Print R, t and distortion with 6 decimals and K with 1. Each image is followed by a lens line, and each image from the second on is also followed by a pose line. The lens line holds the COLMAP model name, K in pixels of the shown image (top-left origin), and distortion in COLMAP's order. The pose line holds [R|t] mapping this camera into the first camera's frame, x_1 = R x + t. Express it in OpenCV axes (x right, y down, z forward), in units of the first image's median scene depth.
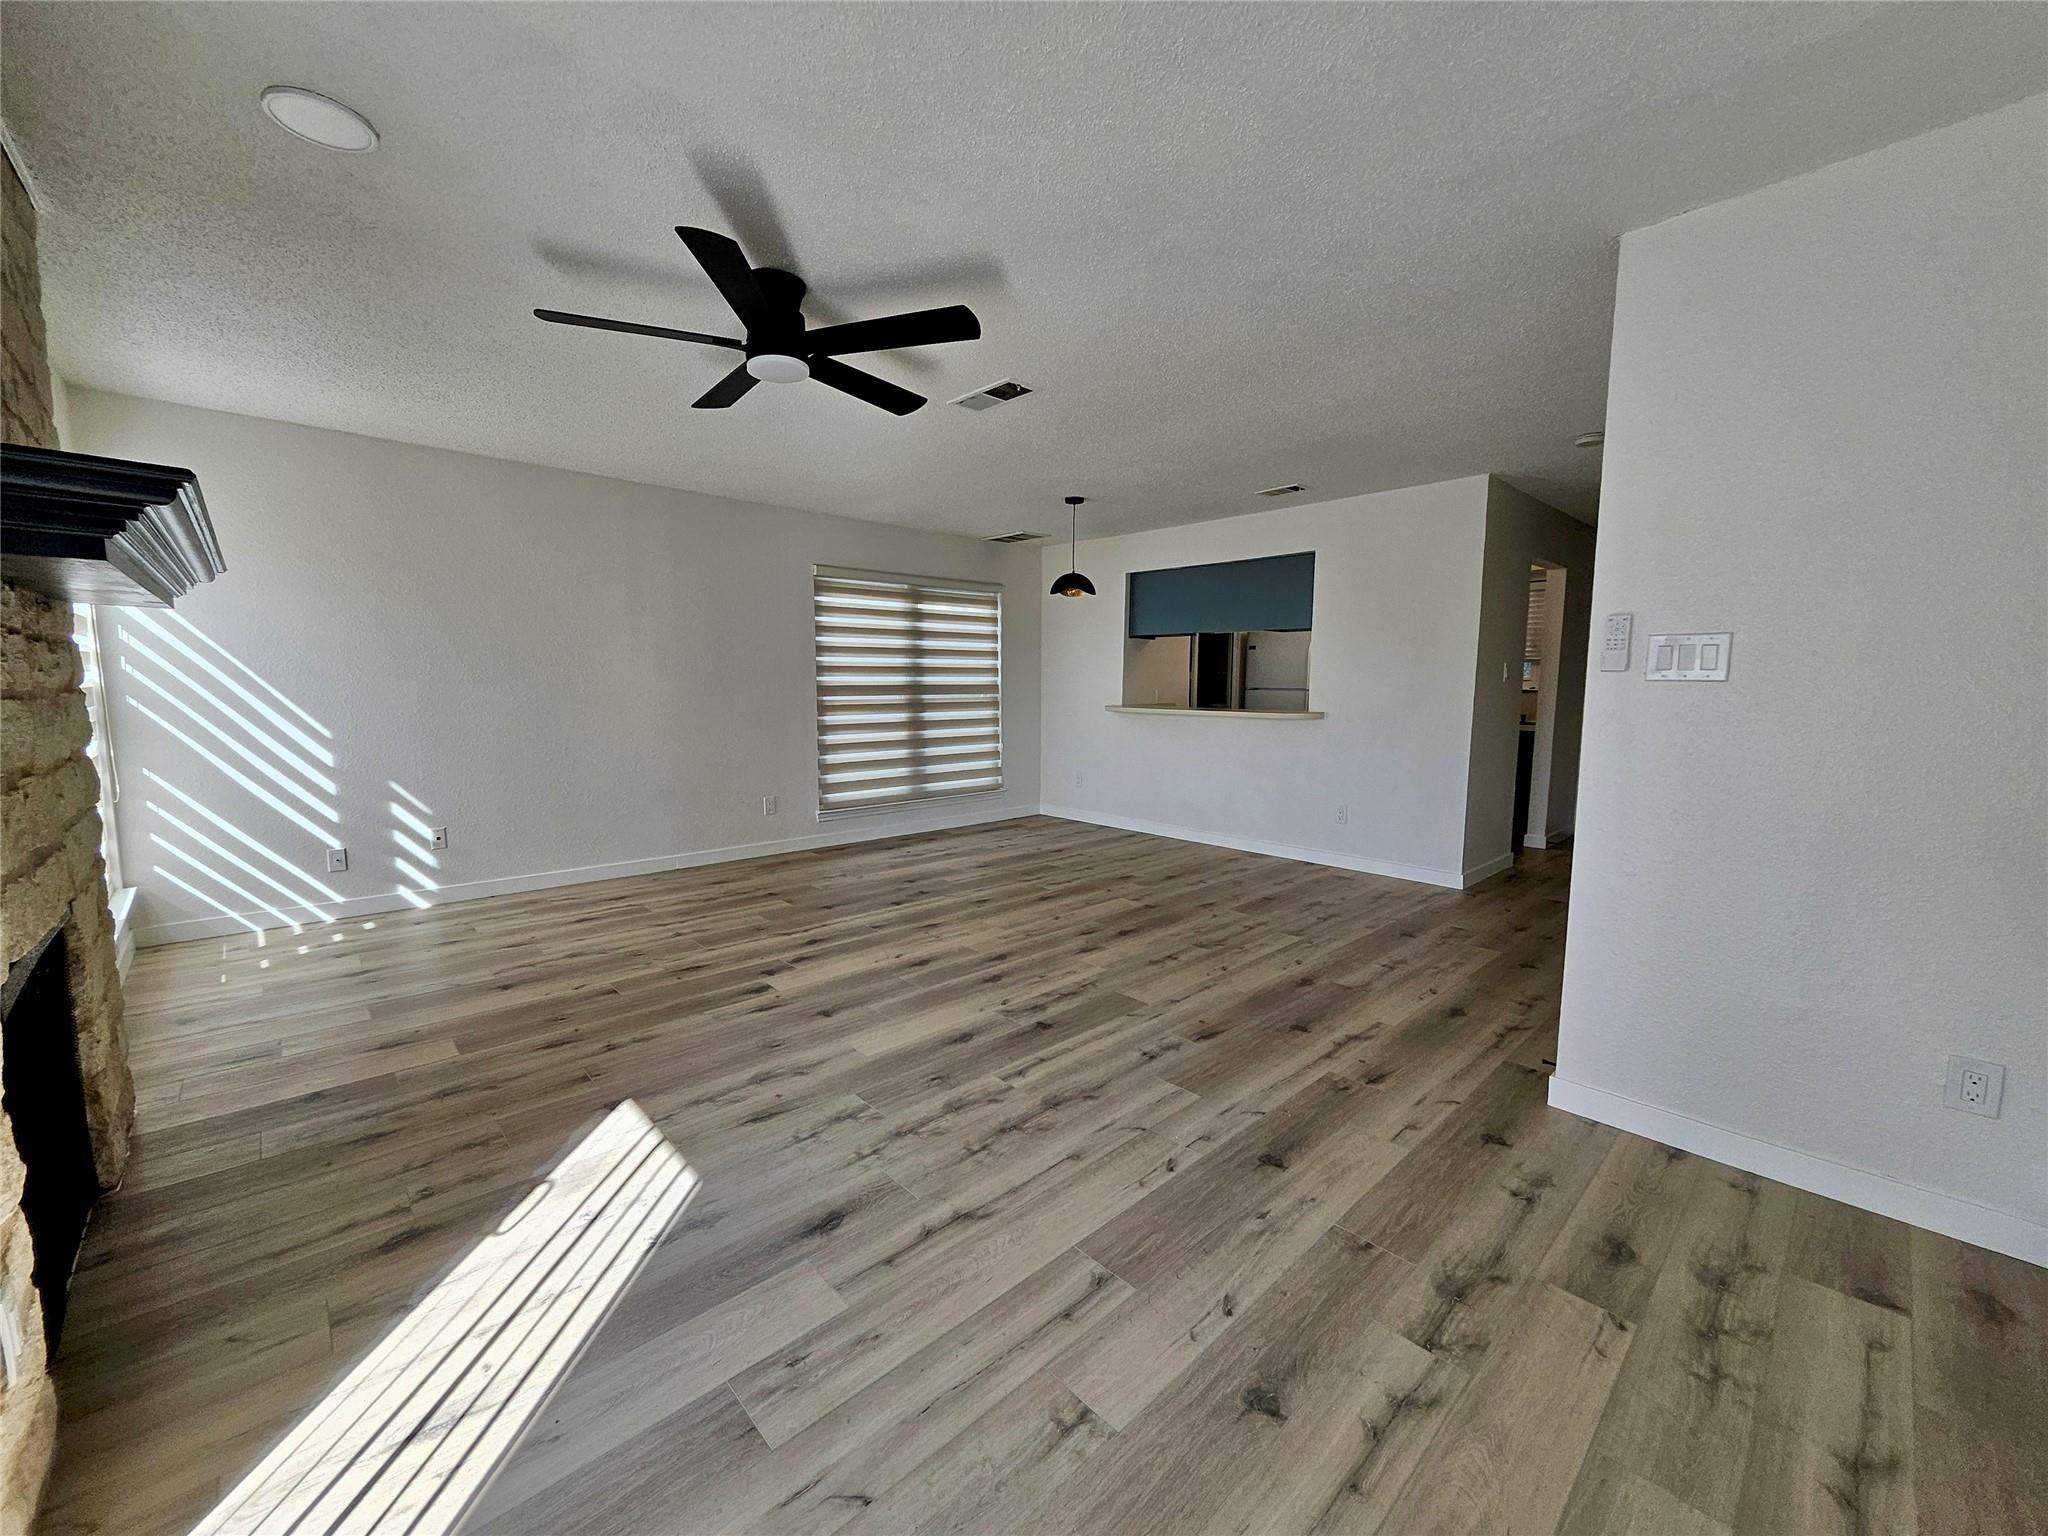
lens RADIAL K [[808.1, 0, 1020.2], [0, 808.1, 765.1], [0, 0, 1]] dist [0.004211, -0.003129]
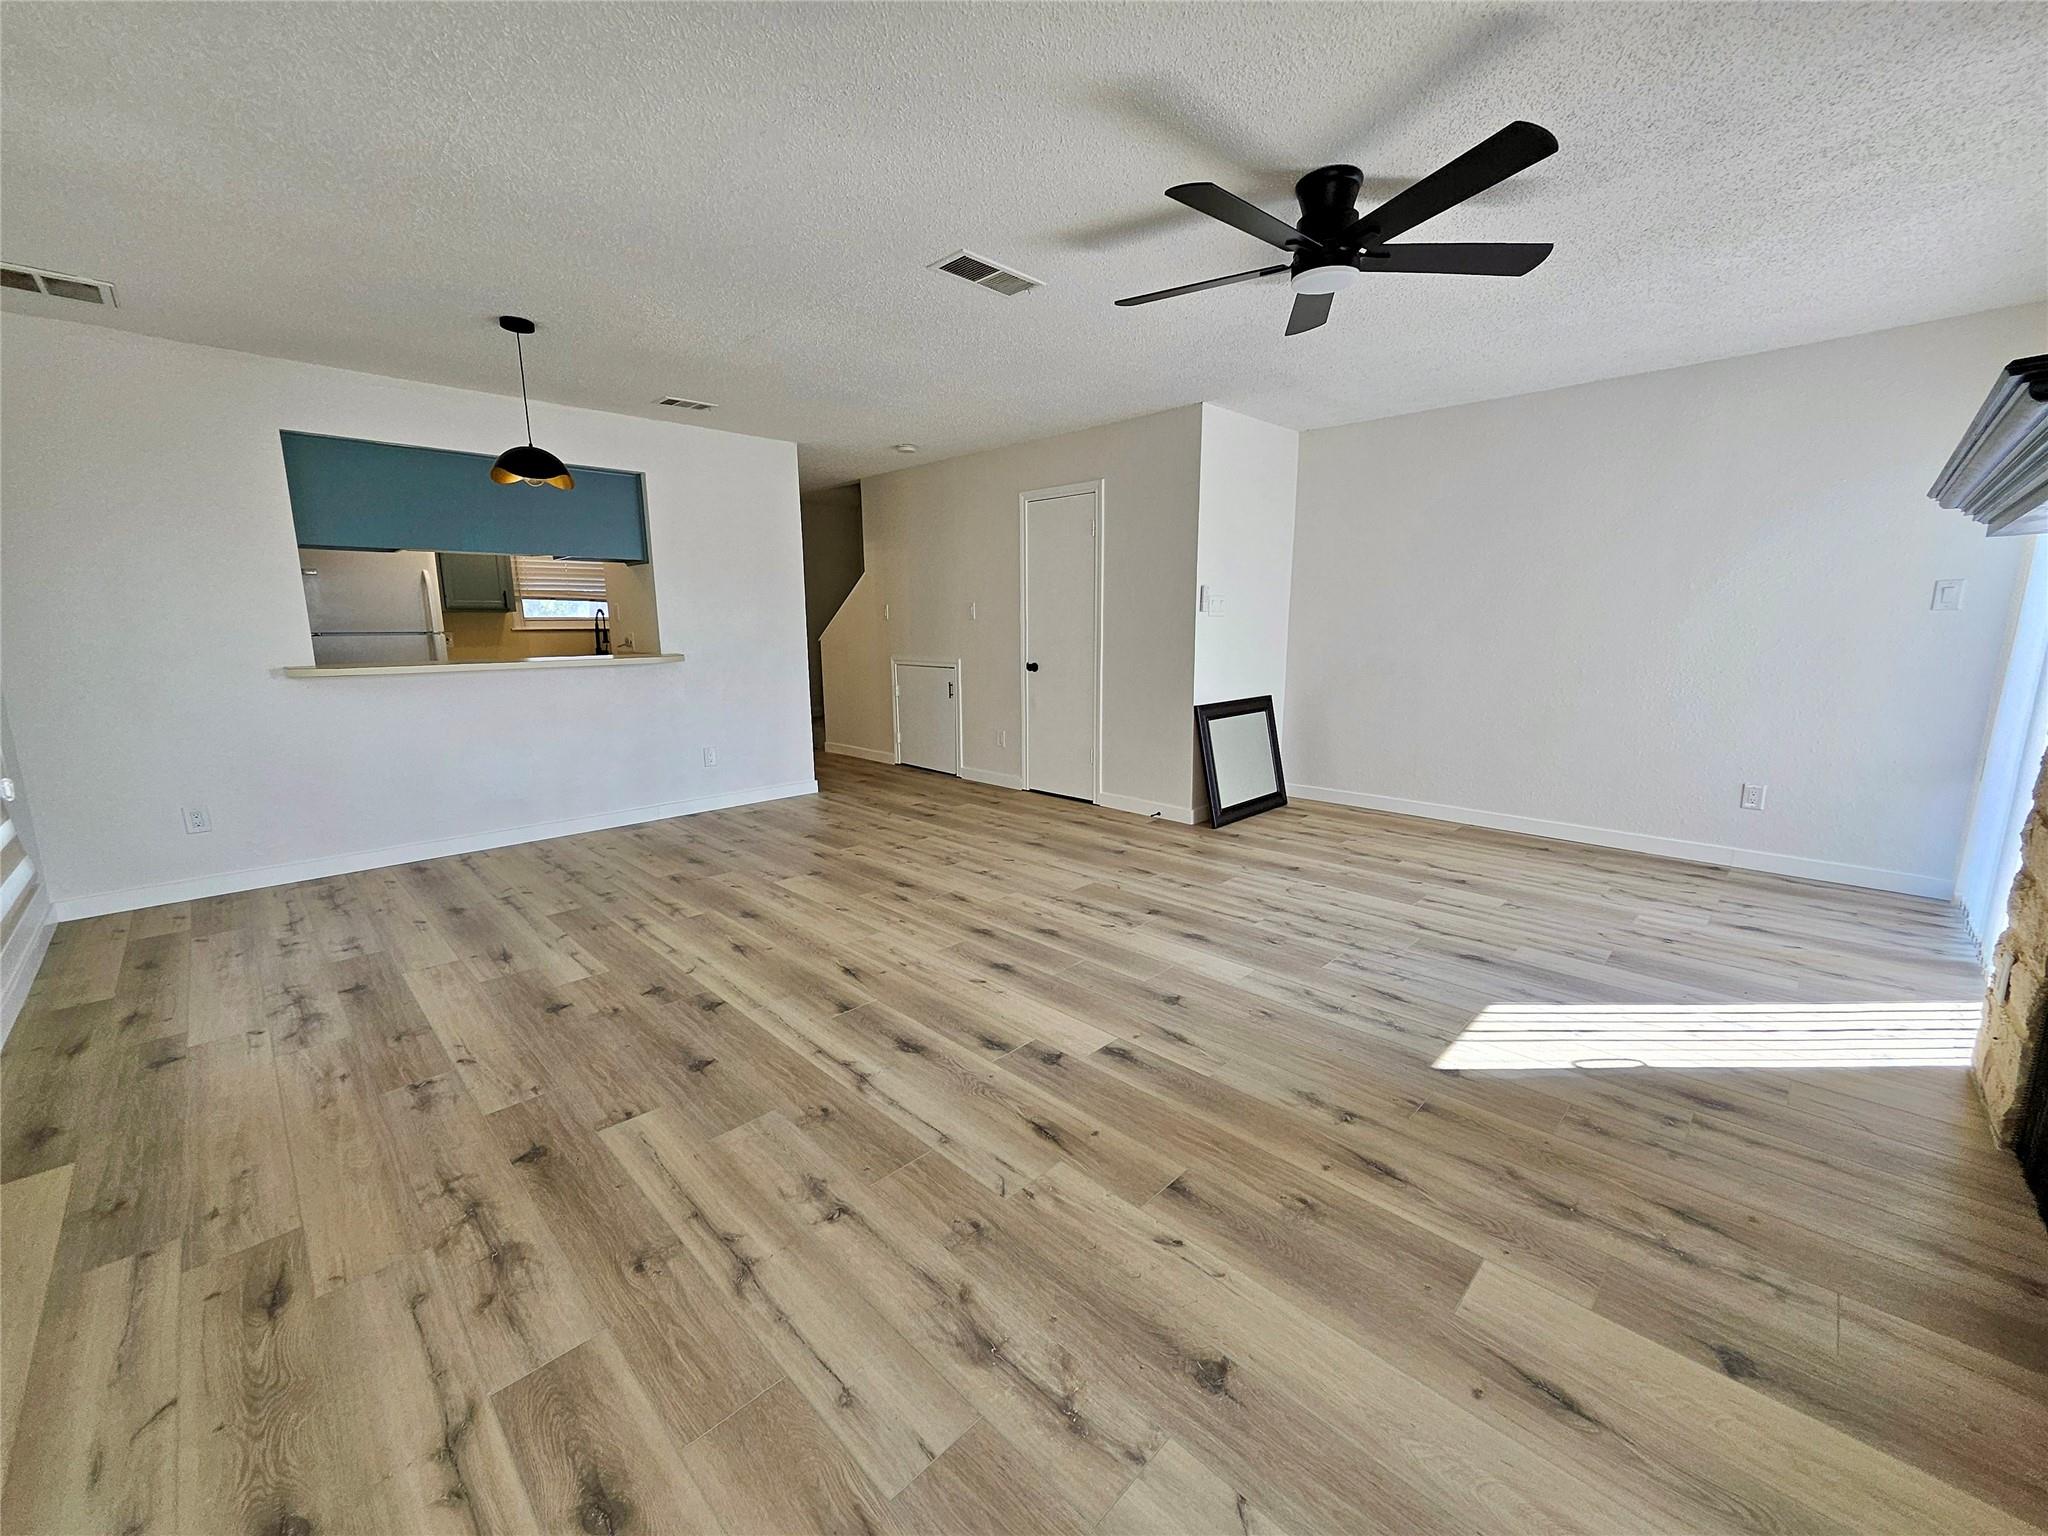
lens RADIAL K [[808.1, 0, 1017.1], [0, 808.1, 766.2], [0, 0, 1]] dist [0.004211, -0.003129]
pose [[-0.030079, -0.182301, 0.982783, -1.028959], [0.112014, 0.976419, 0.184549, -0.119115], [-0.993251, 0.115637, -0.008949, 1.121335]]
